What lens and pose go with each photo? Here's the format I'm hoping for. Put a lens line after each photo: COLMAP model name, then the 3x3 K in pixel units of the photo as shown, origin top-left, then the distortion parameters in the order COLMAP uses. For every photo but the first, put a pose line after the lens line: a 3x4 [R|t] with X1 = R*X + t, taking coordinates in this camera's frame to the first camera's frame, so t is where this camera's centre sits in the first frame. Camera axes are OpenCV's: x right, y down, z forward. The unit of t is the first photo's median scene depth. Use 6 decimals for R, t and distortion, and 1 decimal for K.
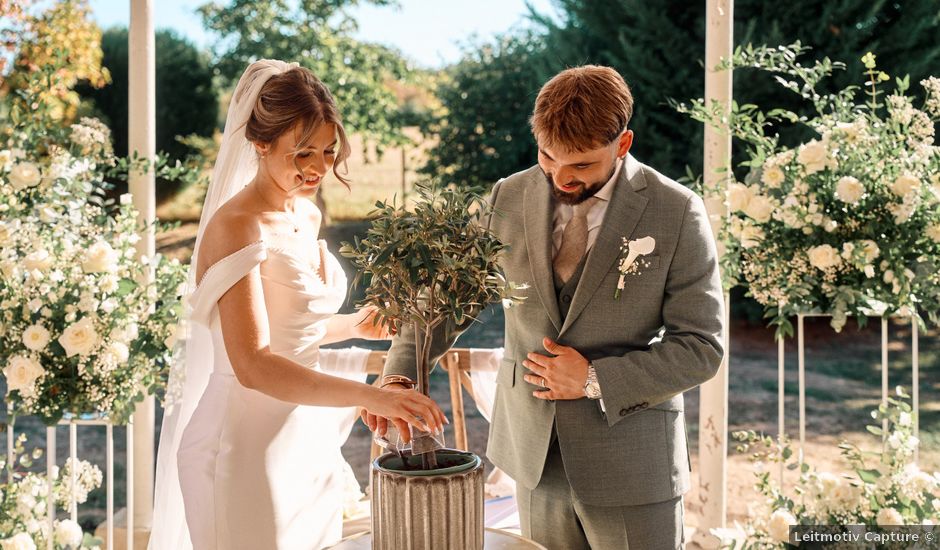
lens RADIAL K [[1177.6, 0, 450.0], [0, 1177.6, 177.1], [0, 0, 1]] dist [0.029795, 0.024604]
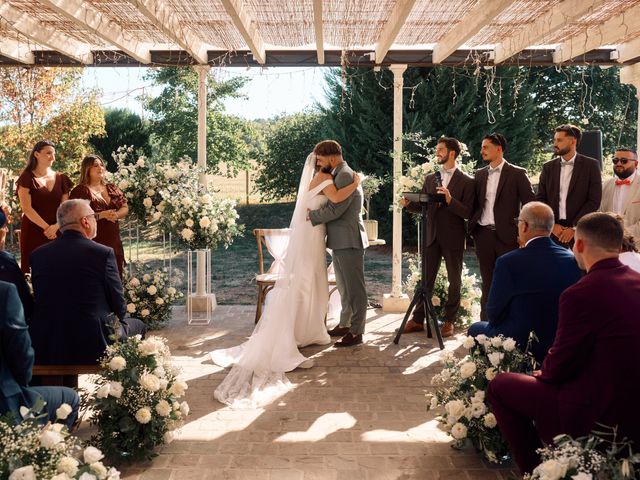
lens RADIAL K [[679.0, 0, 319.6], [0, 679.0, 171.6], [0, 0, 1]] dist [-0.007049, 0.005362]
pose [[0.995731, -0.001843, 0.092284, -0.142276], [0.004118, 0.999692, -0.024469, 0.035990], [-0.092211, 0.024745, 0.995432, -0.763150]]
